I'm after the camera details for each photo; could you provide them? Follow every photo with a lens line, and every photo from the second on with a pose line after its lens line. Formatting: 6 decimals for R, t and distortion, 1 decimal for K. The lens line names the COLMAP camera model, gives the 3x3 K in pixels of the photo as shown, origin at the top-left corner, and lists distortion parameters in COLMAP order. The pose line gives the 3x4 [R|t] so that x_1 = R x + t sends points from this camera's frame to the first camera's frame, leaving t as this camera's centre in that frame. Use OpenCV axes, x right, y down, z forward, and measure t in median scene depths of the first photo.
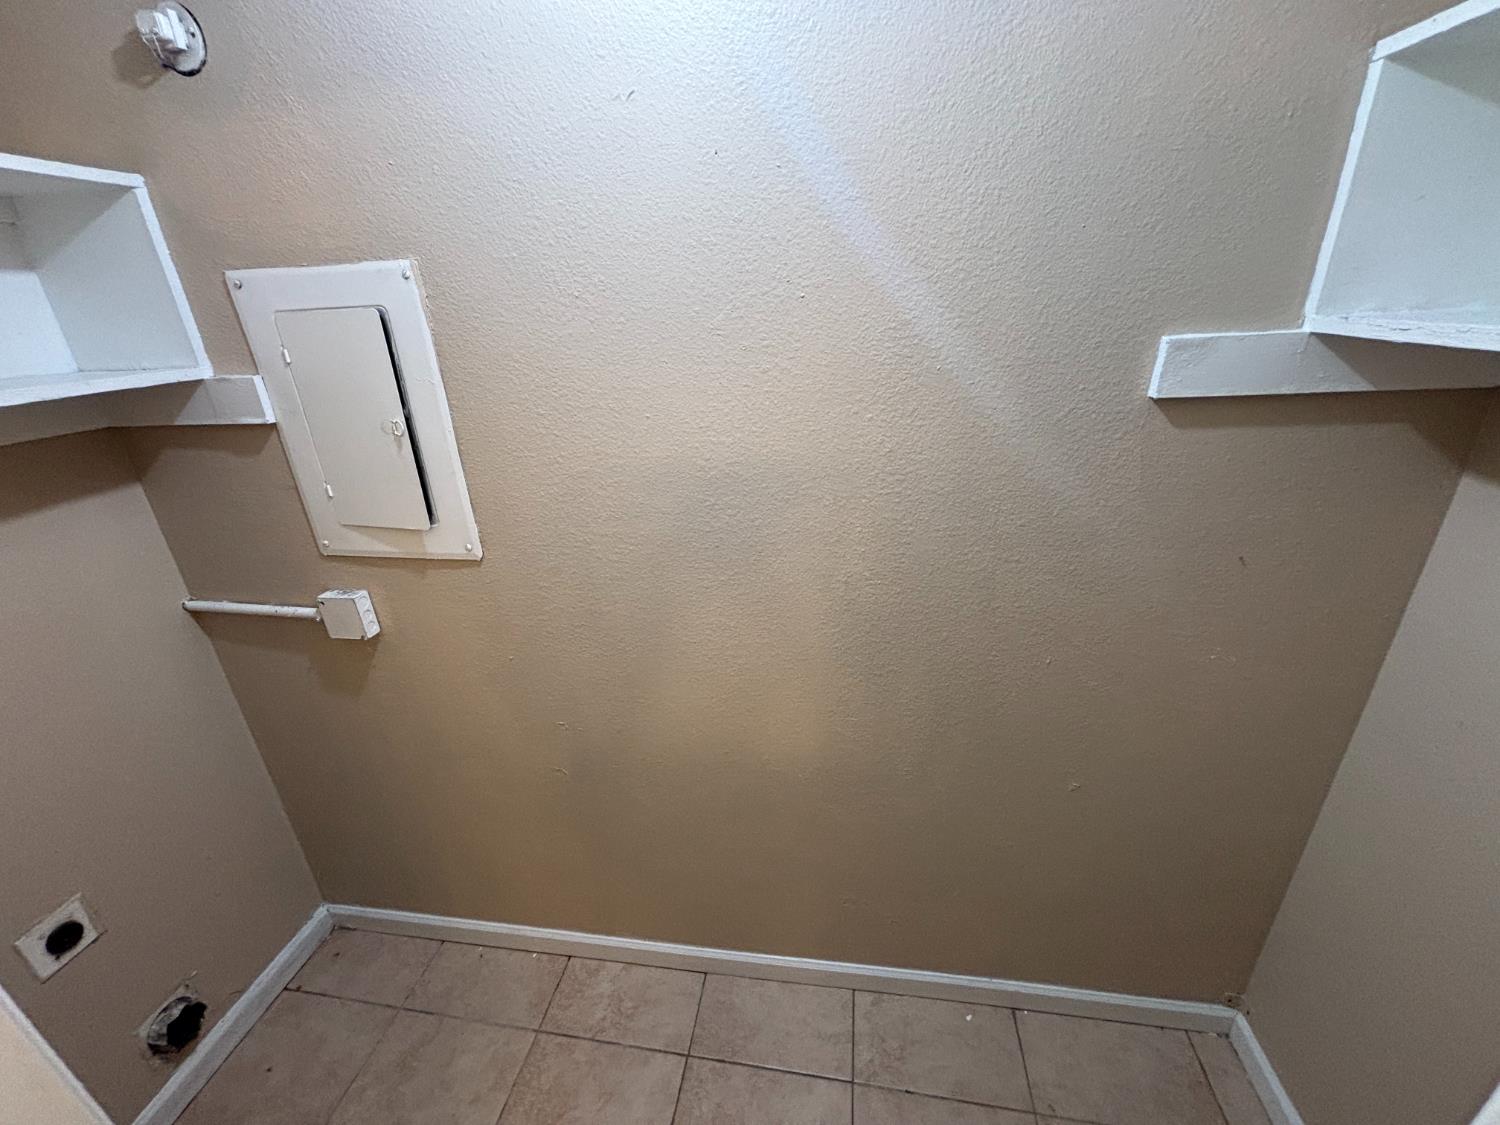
lens RADIAL K [[605.8, 0, 750.0], [0, 605.8, 562.5], [0, 0, 1]] dist [0.003789, 0.000450]
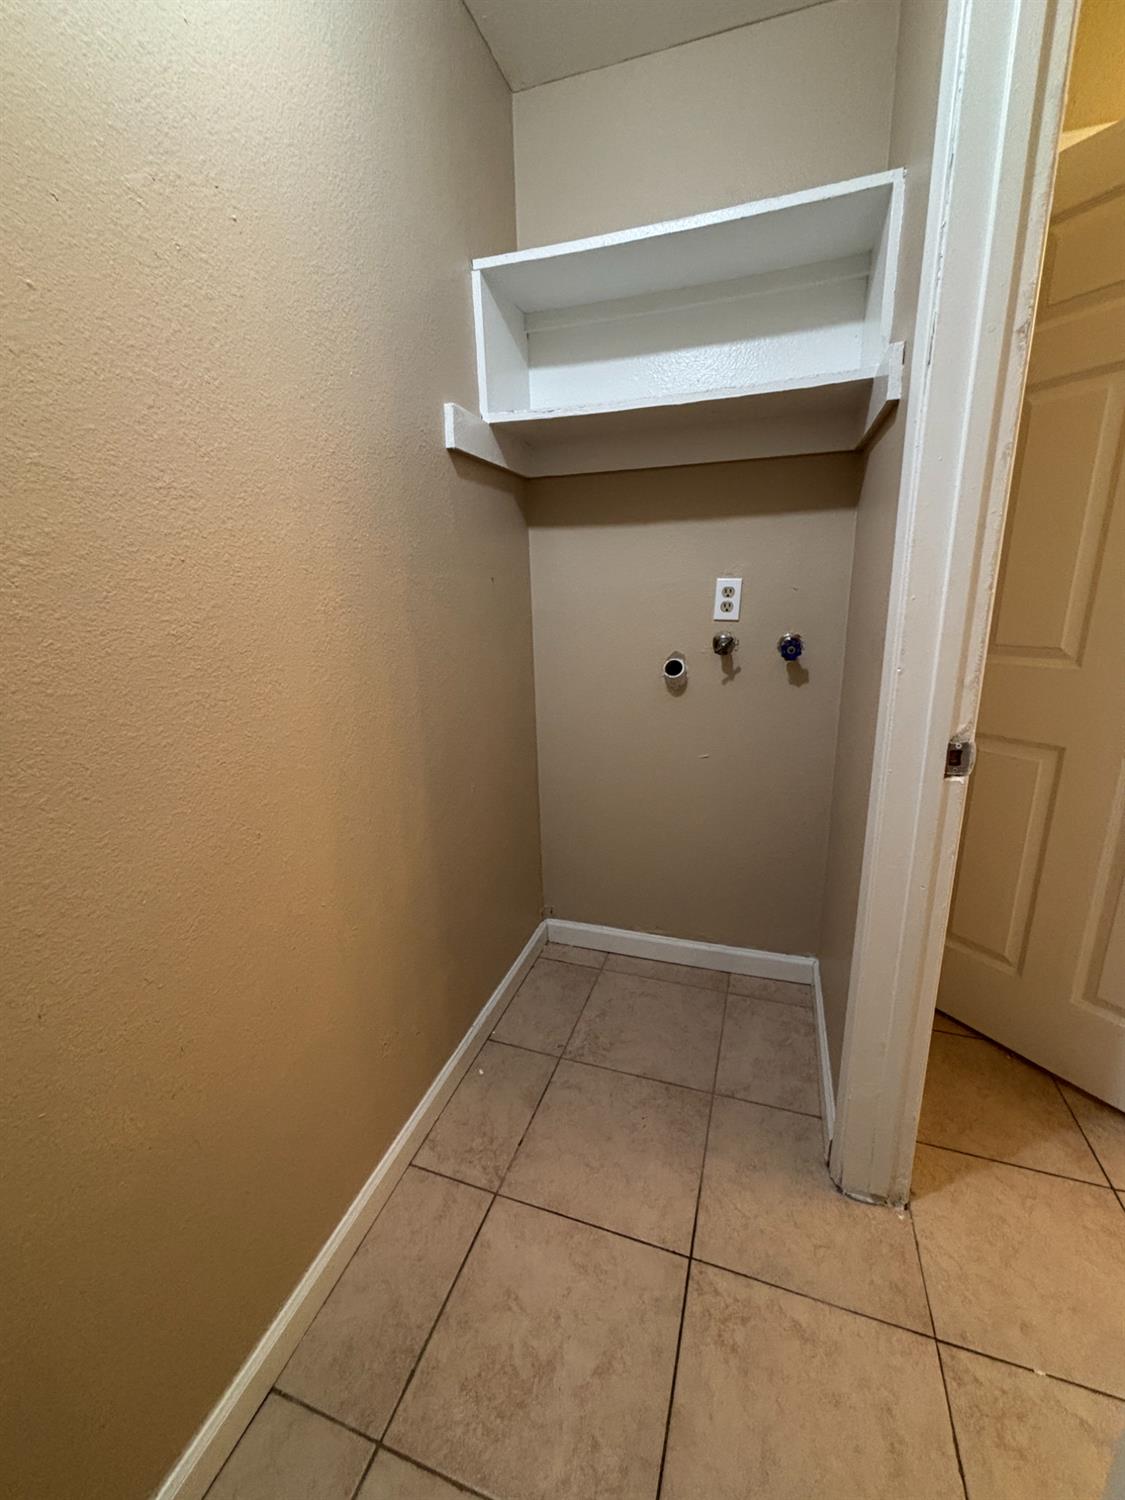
lens RADIAL K [[605.8, 0, 562.5], [0, 605.8, 750.0], [0, 0, 1]] dist [0.003789, 0.000450]
pose [[0.170470, -0.209829, 0.962762, -0.540977], [0.404651, 0.905782, 0.125762, 0.197855], [-0.898442, 0.368144, 0.239317, 0.467259]]
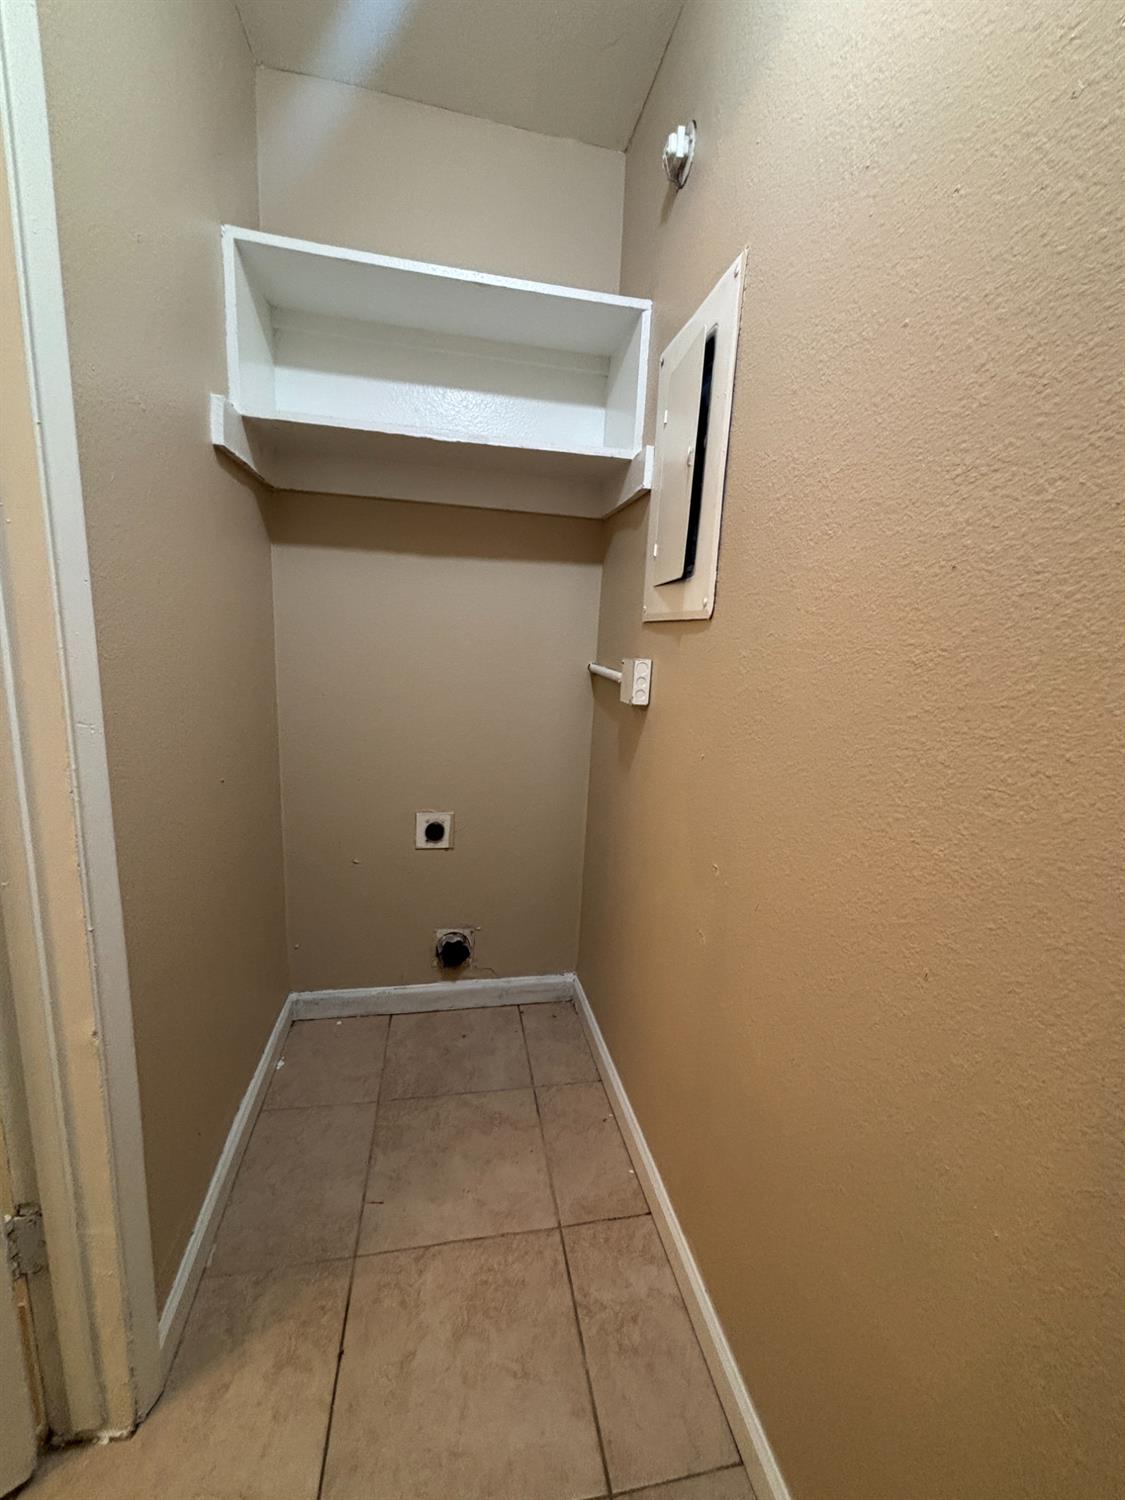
lens RADIAL K [[605.8, 0, 562.5], [0, 605.8, 750.0], [0, 0, 1]] dist [0.003789, 0.000450]
pose [[0.342170, 0.232880, -0.910322, 0.257255], [-0.427113, 0.901479, 0.070075, 0.167766], [0.836955, 0.364833, 0.407925, 0.502181]]
